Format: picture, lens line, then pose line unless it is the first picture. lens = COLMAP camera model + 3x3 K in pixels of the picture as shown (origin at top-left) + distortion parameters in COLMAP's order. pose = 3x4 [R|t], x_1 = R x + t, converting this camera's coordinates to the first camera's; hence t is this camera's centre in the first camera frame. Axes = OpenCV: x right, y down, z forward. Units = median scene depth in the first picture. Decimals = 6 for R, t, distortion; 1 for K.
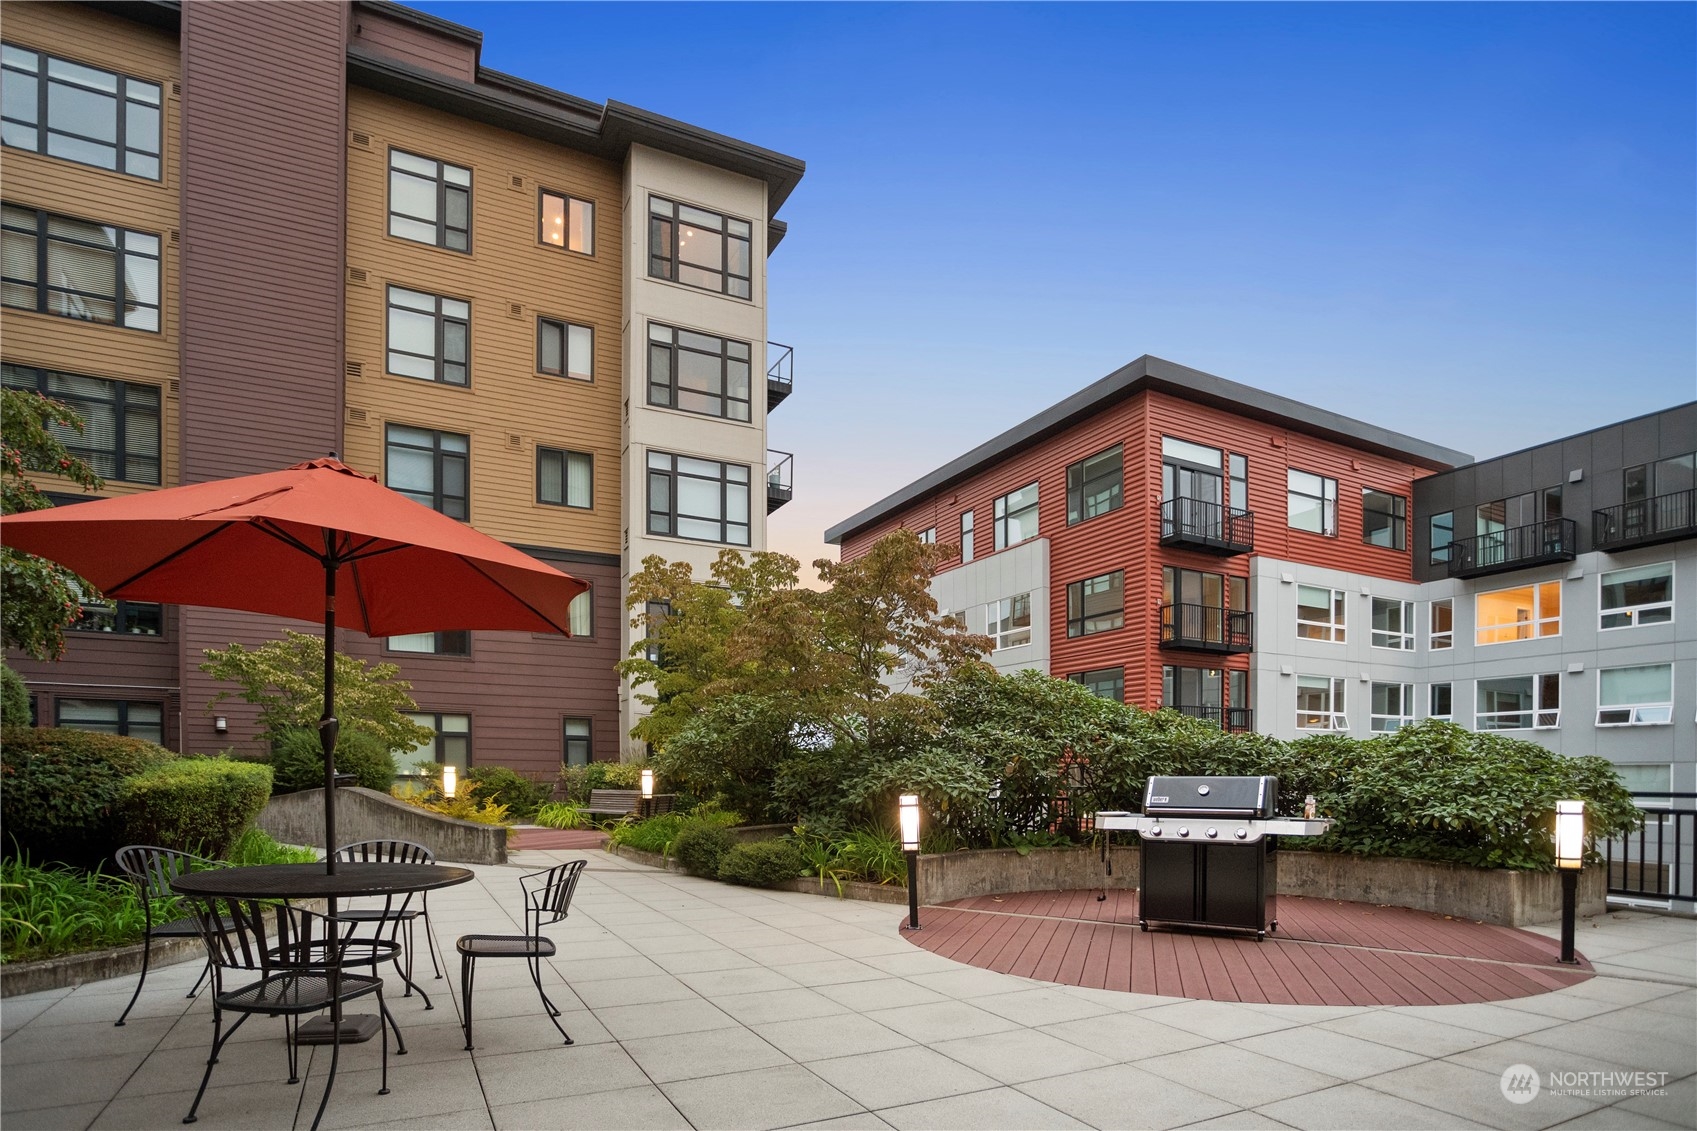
lens RADIAL K [[890.5, 0, 851.4], [0, 890.5, 564.8], [0, 0, 1]] dist [-0.048713, 0.000295]
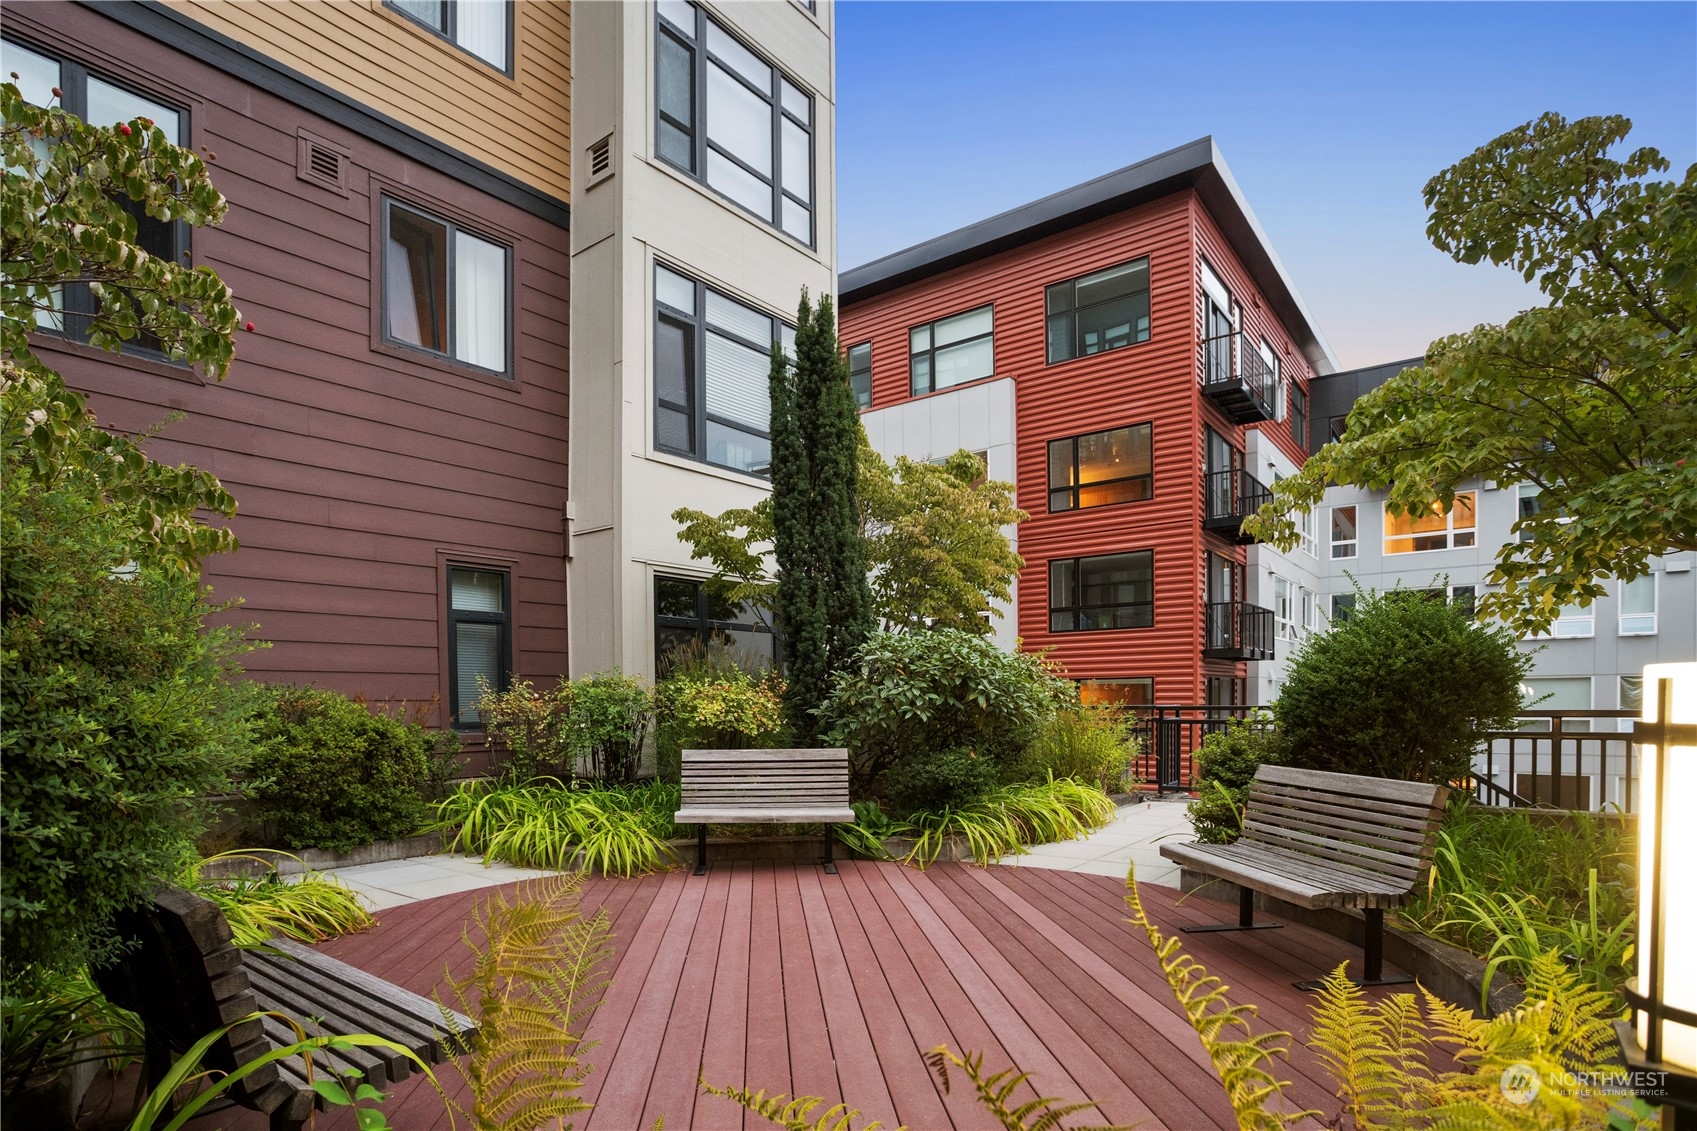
lens RADIAL K [[890.5, 0, 842.6], [0, 890.5, 567.3], [0, 0, 1]] dist [-0.048713, 0.000295]
pose [[0.908249, 0.044602, 0.416047, -0.298874], [-0.081675, 0.994074, 0.071731, 0.119476], [-0.410382, -0.099131, 0.906510, 0.521568]]
